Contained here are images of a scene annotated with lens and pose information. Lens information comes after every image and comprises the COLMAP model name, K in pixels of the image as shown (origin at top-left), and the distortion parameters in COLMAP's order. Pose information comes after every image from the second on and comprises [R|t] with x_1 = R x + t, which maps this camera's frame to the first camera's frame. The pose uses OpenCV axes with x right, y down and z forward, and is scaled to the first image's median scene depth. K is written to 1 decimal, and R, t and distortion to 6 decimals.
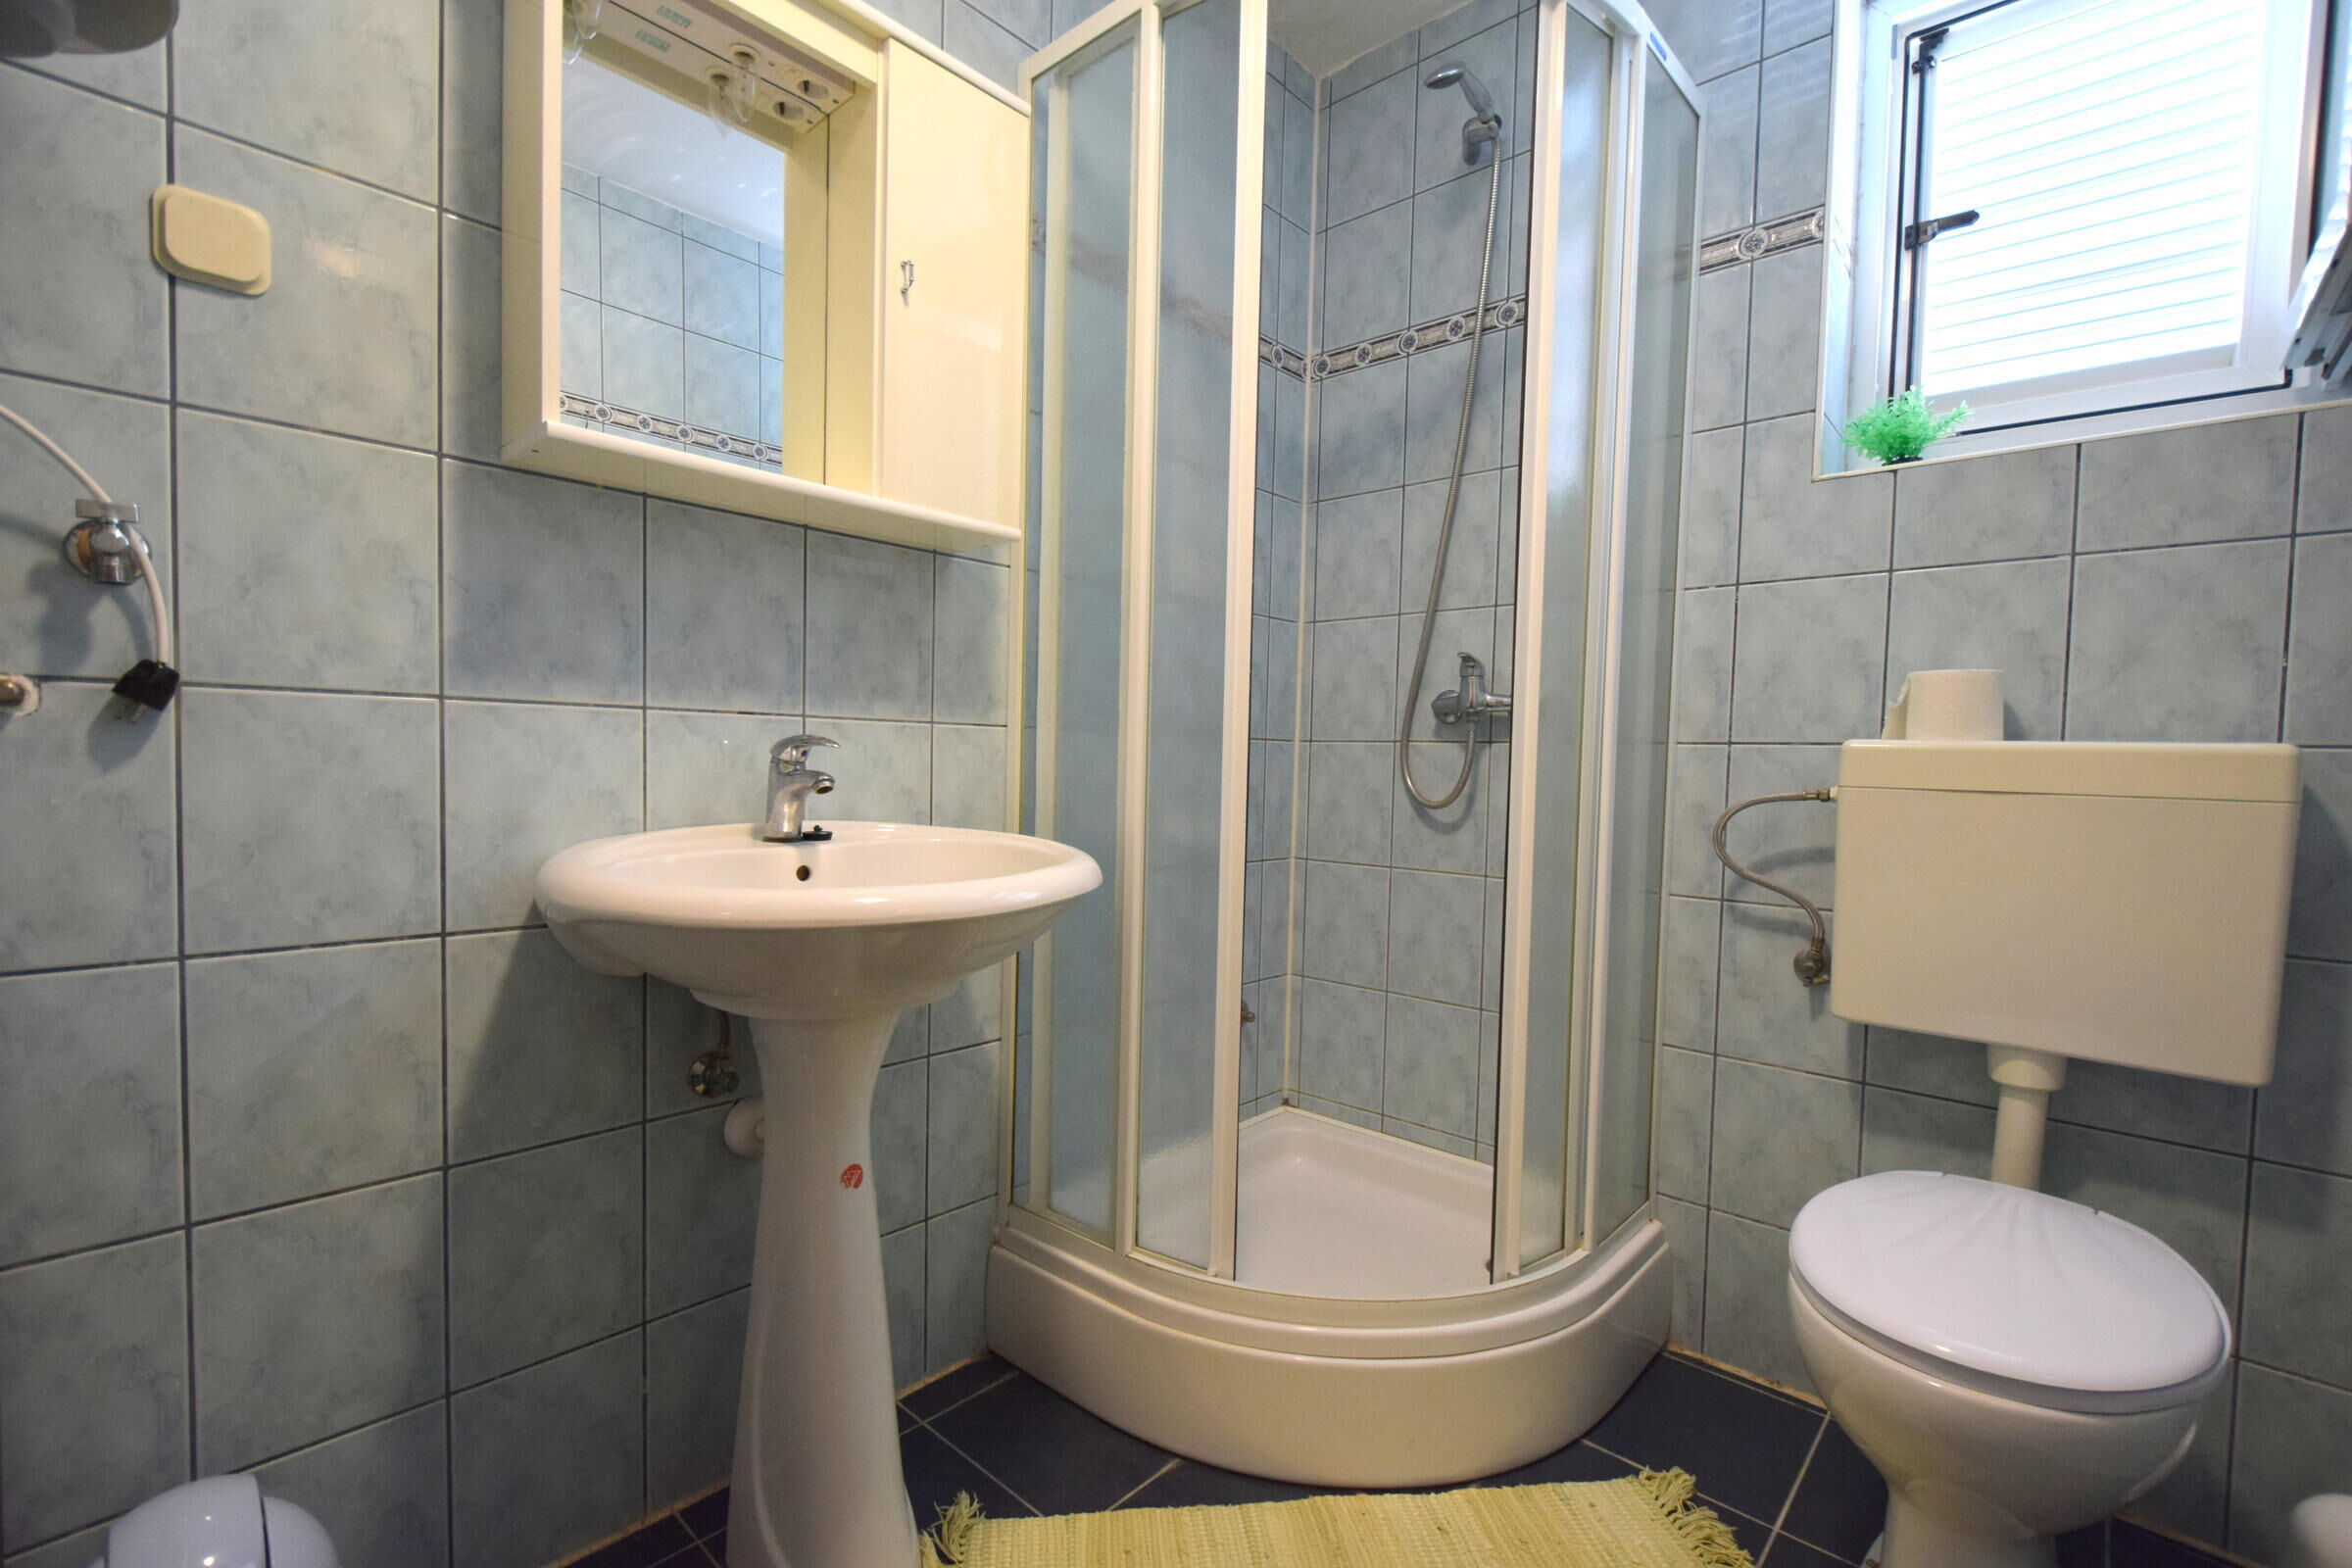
lens RADIAL K [[1023.2, 0, 1182.3], [0, 1023.2, 804.0], [0, 0, 1]] dist [0.009085, -0.010305]
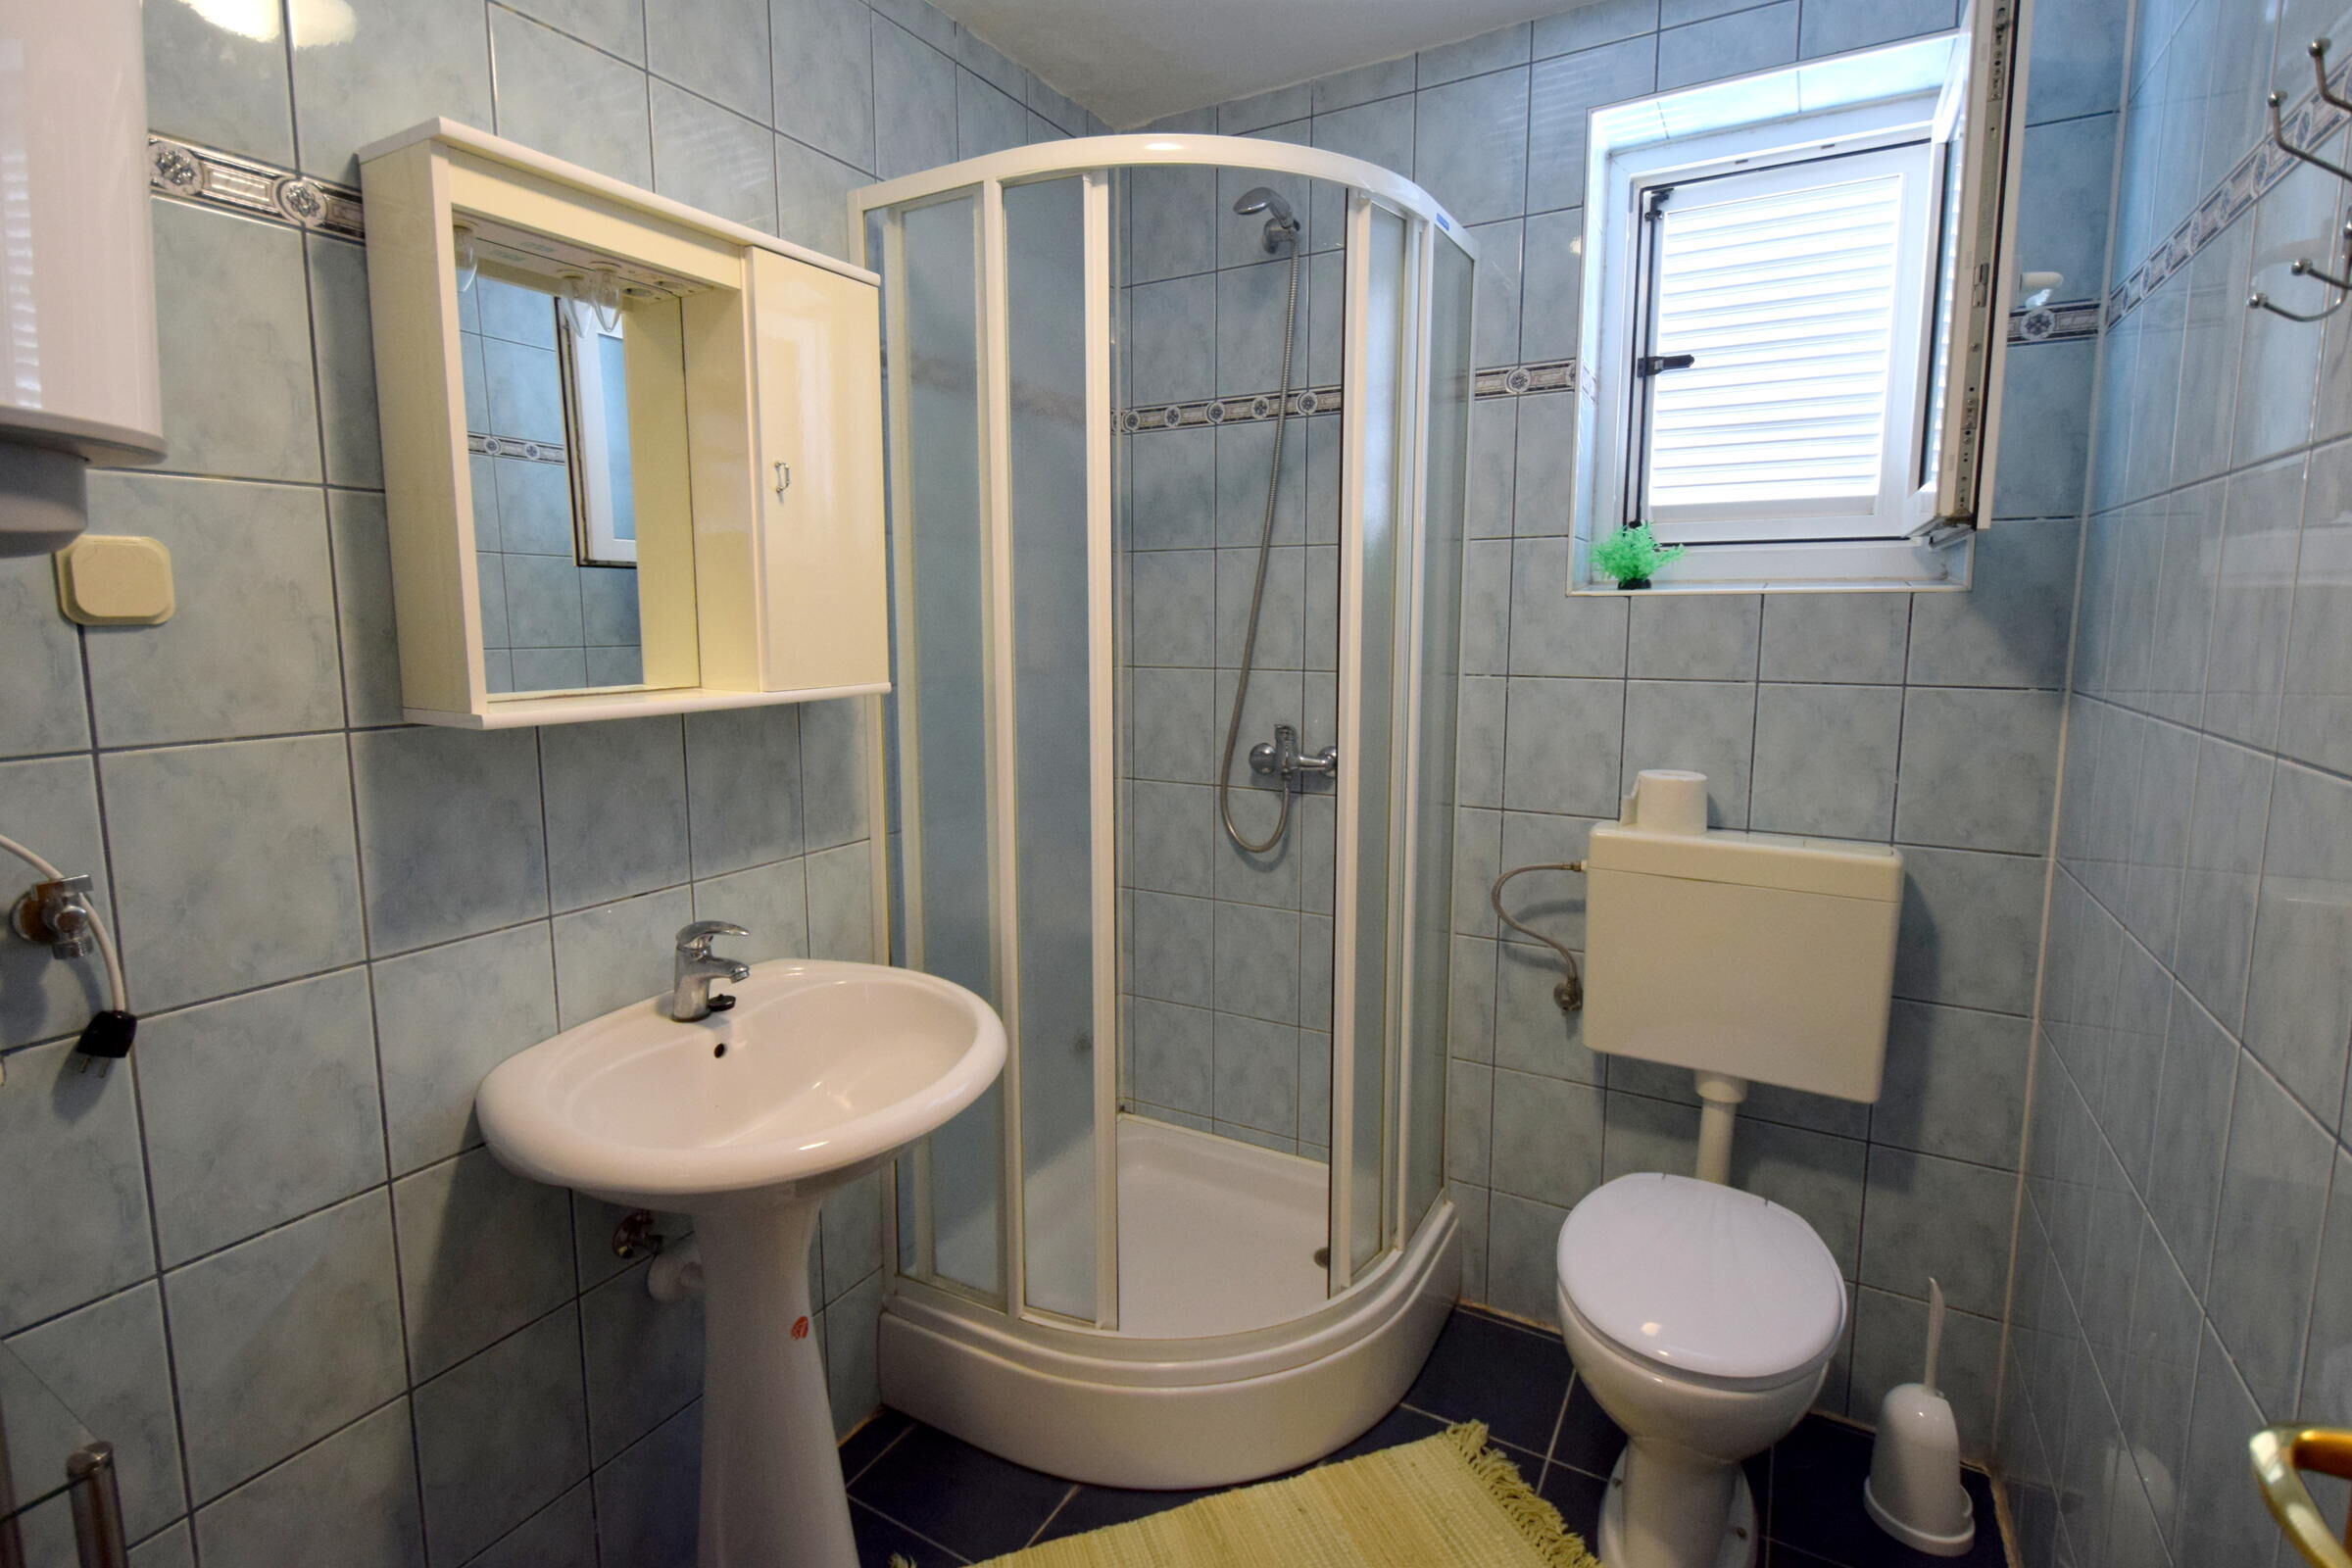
lens RADIAL K [[1063.6, 0, 1167.5], [0, 1063.6, 793.4], [0, 0, 1]] dist [0.013323, -0.010982]
pose [[0.978432, -0.053257, 0.199588, -0.094960], [0.036662, 0.995625, 0.085942, -0.219065], [-0.203292, -0.076771, 0.976104, -0.126085]]
